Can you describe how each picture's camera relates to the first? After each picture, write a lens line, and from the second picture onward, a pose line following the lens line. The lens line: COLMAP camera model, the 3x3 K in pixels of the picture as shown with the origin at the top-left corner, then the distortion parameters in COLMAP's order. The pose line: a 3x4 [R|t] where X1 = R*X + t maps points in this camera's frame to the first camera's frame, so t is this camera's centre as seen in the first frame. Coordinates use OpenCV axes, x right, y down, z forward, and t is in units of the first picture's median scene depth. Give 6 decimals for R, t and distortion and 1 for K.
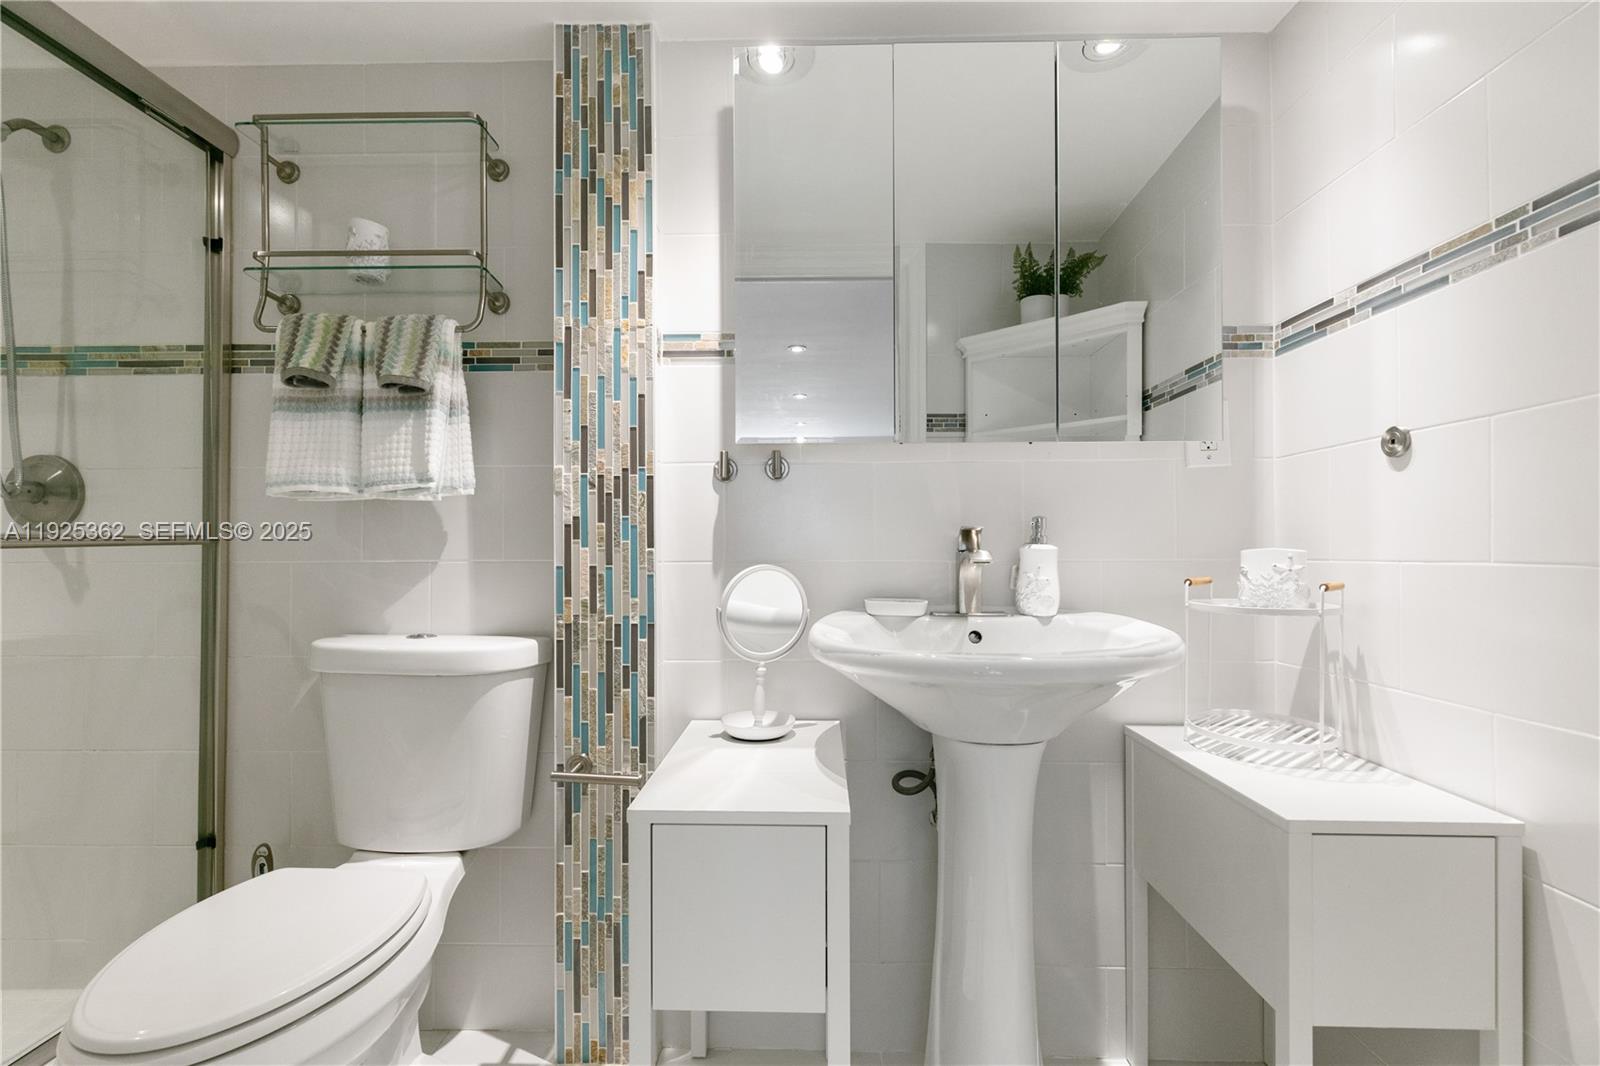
lens RADIAL K [[723.1, 0, 802.9], [0, 723.1, 540.4], [0, 0, 1]] dist [0.003644, 0.000791]
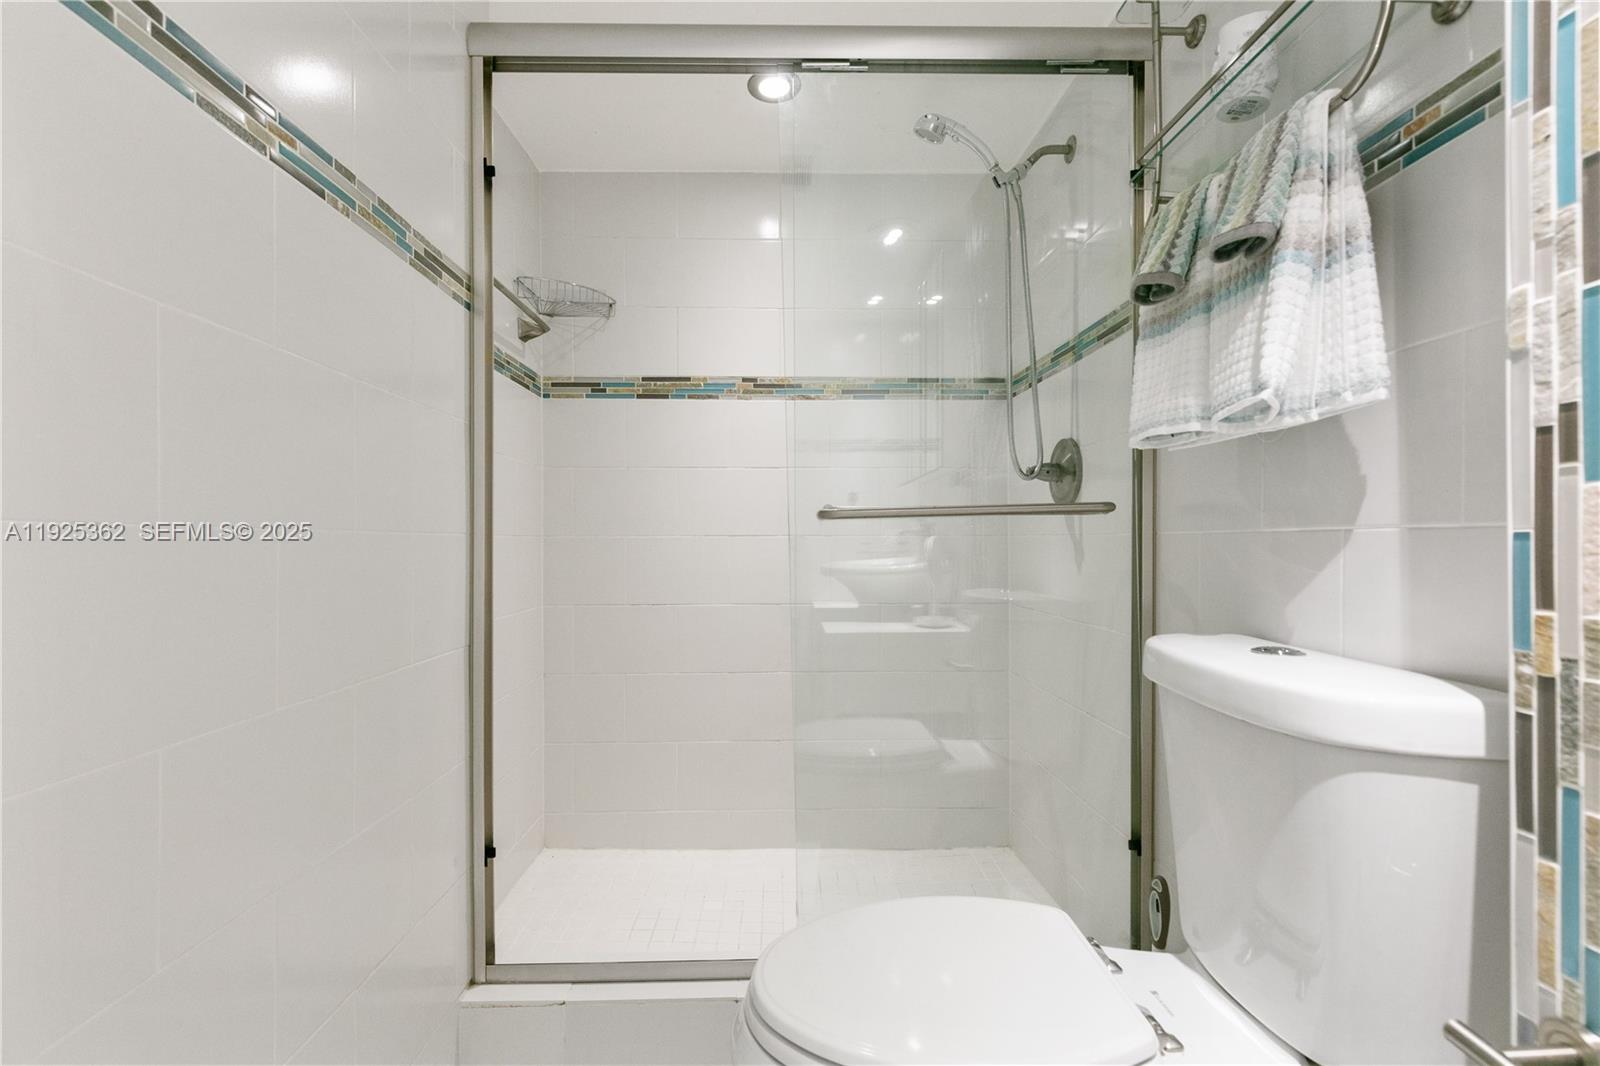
lens RADIAL K [[723.1, 0, 803.0], [0, 723.1, 540.2], [0, 0, 1]] dist [0.003644, 0.000791]
pose [[0.076774, 0.001005, -0.997048, 0.041123], [0.020664, 0.999783, 0.002599, 0.030874], [0.996834, -0.020803, 0.076737, 0.567066]]
